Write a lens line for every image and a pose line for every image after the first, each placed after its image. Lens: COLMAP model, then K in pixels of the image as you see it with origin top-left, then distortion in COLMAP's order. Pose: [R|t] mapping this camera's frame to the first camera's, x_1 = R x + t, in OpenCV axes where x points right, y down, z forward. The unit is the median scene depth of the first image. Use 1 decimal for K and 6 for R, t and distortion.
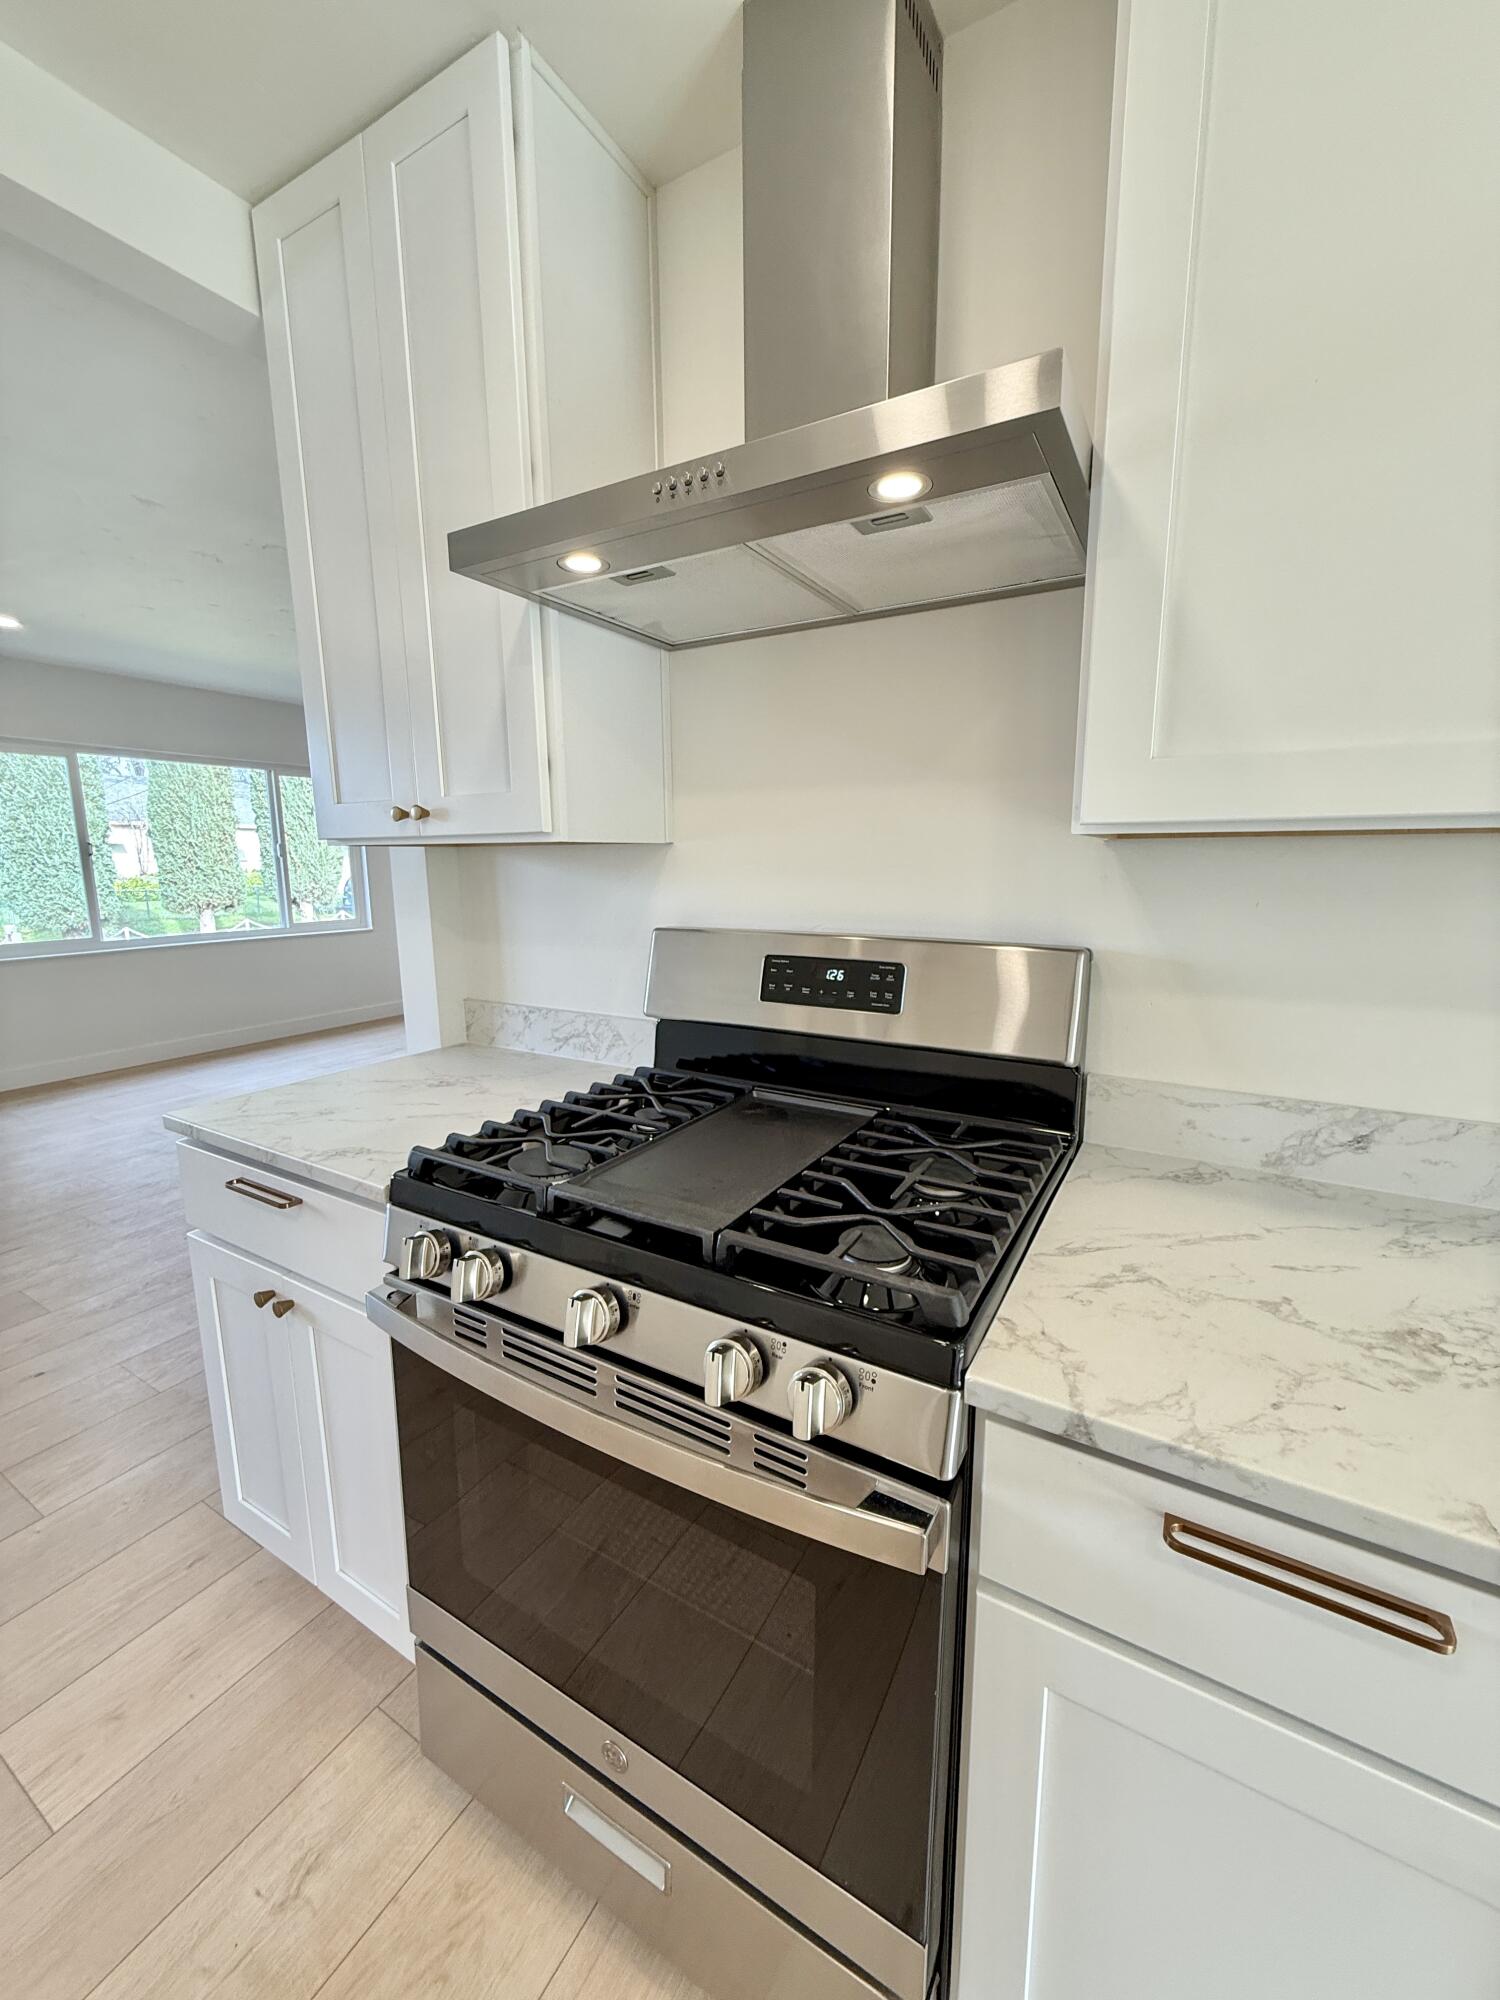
lens RADIAL K [[795.5, 0, 753.3], [0, 795.5, 992.8], [0, 0, 1]] dist [0.000676, 0.000222]
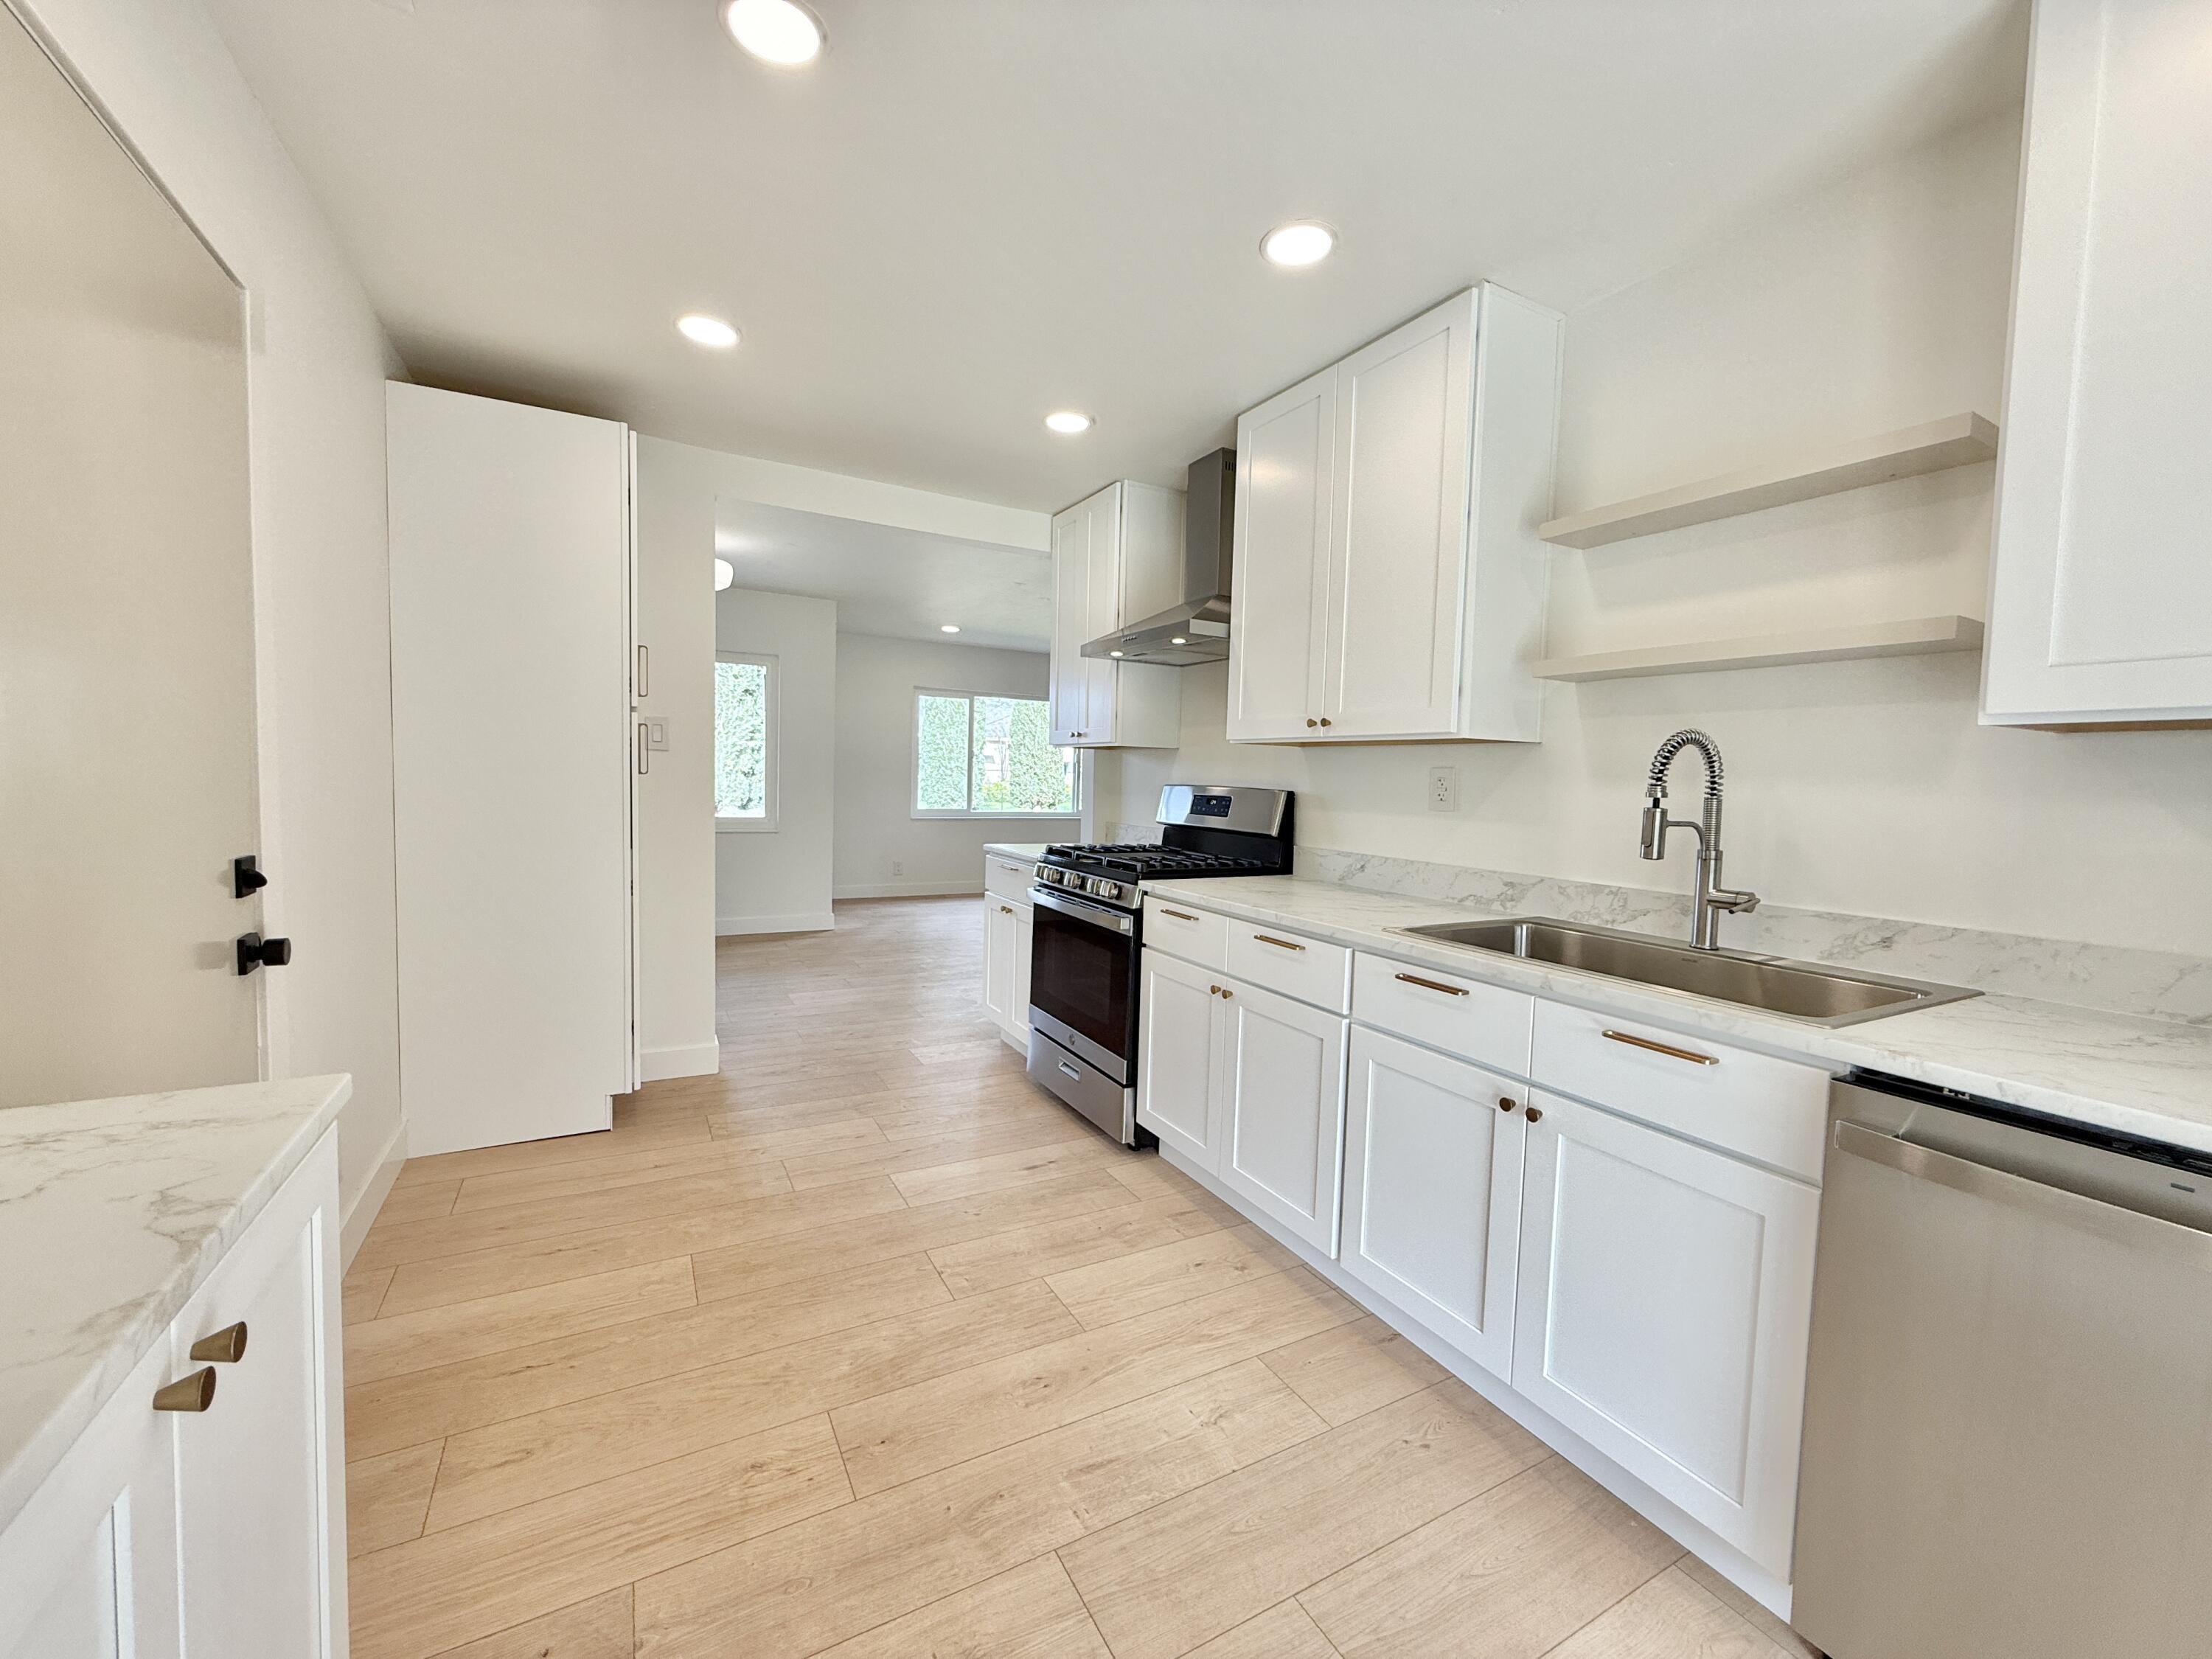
lens RADIAL K [[873.6, 0, 1100.5], [0, 873.6, 827.2], [0, 0, 1]] dist [0.000189, -0.000037]
pose [[0.857152, 0.061867, -0.511334, 1.196707], [-0.120386, 0.989326, -0.082105, 0.318080], [0.500796, 0.131935, 0.855451, -1.449172]]
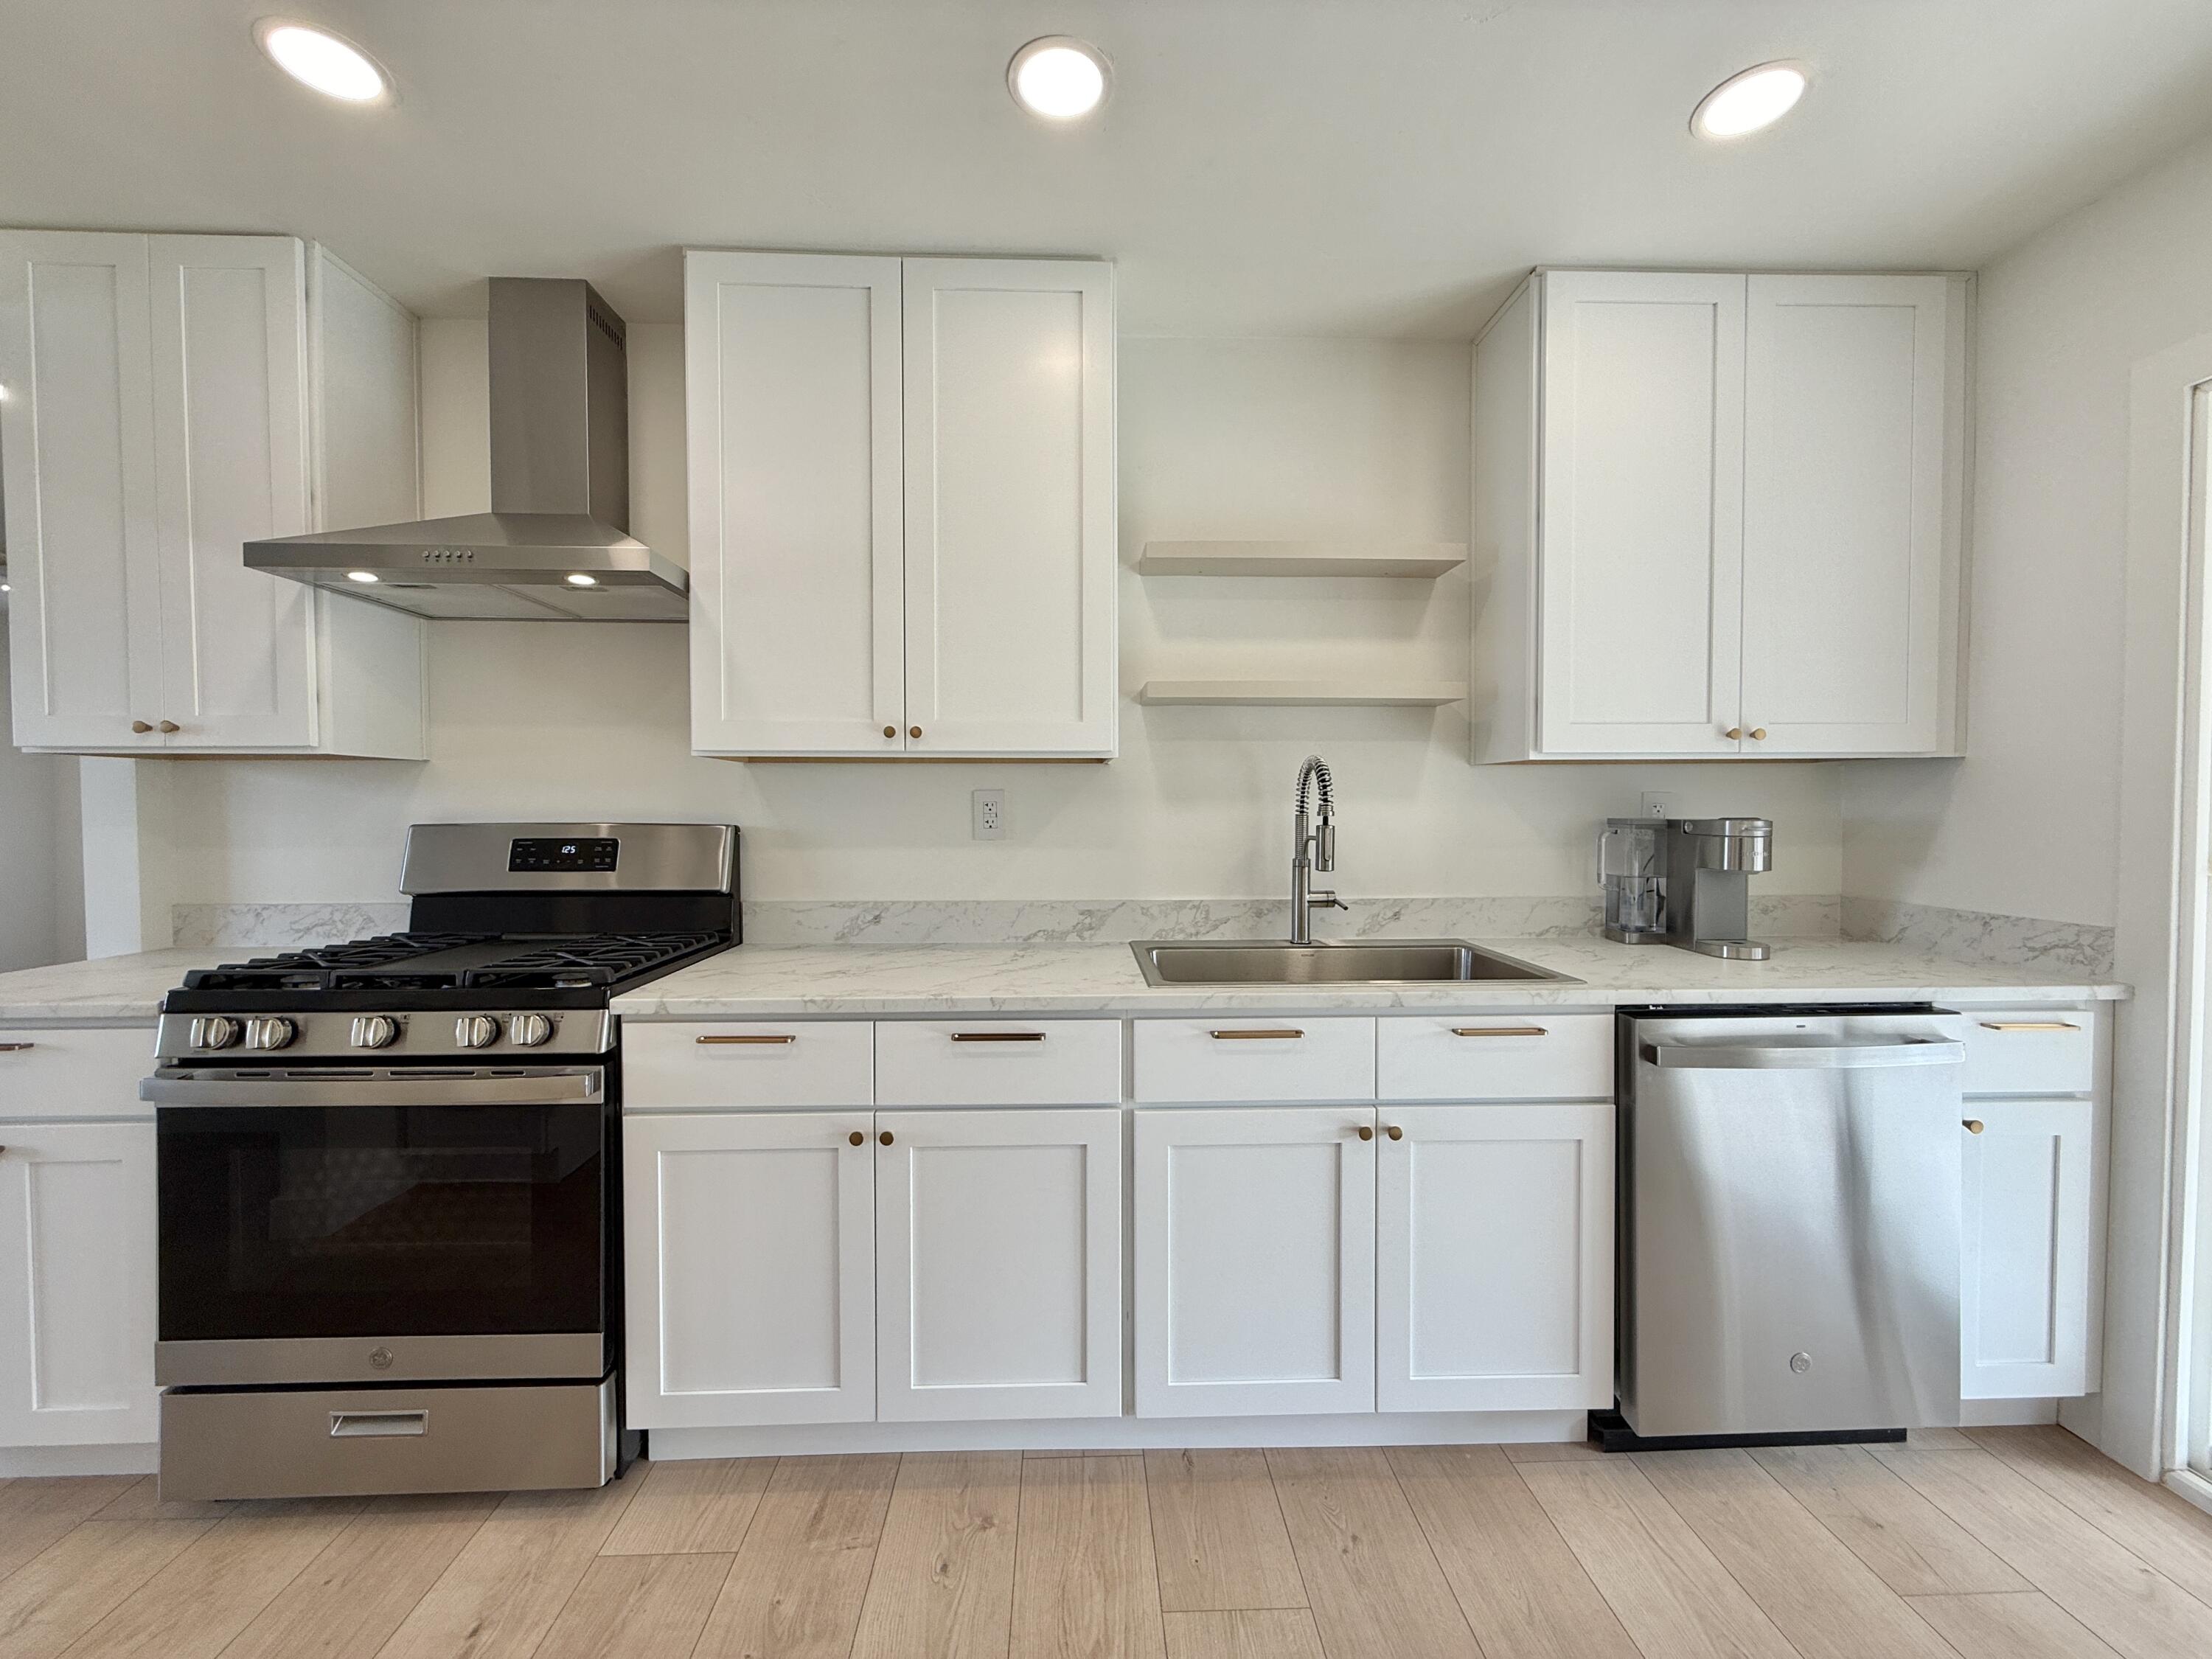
lens RADIAL K [[879.8, 0, 1100.4], [0, 879.8, 824.3], [0, 0, 1]] dist [0.000676, 0.000222]
pose [[0.843211, -0.005634, 0.537553, 0.059193], [0.085628, 0.988586, -0.123955, 0.225491], [-0.530720, 0.150550, 0.834069, -0.920918]]
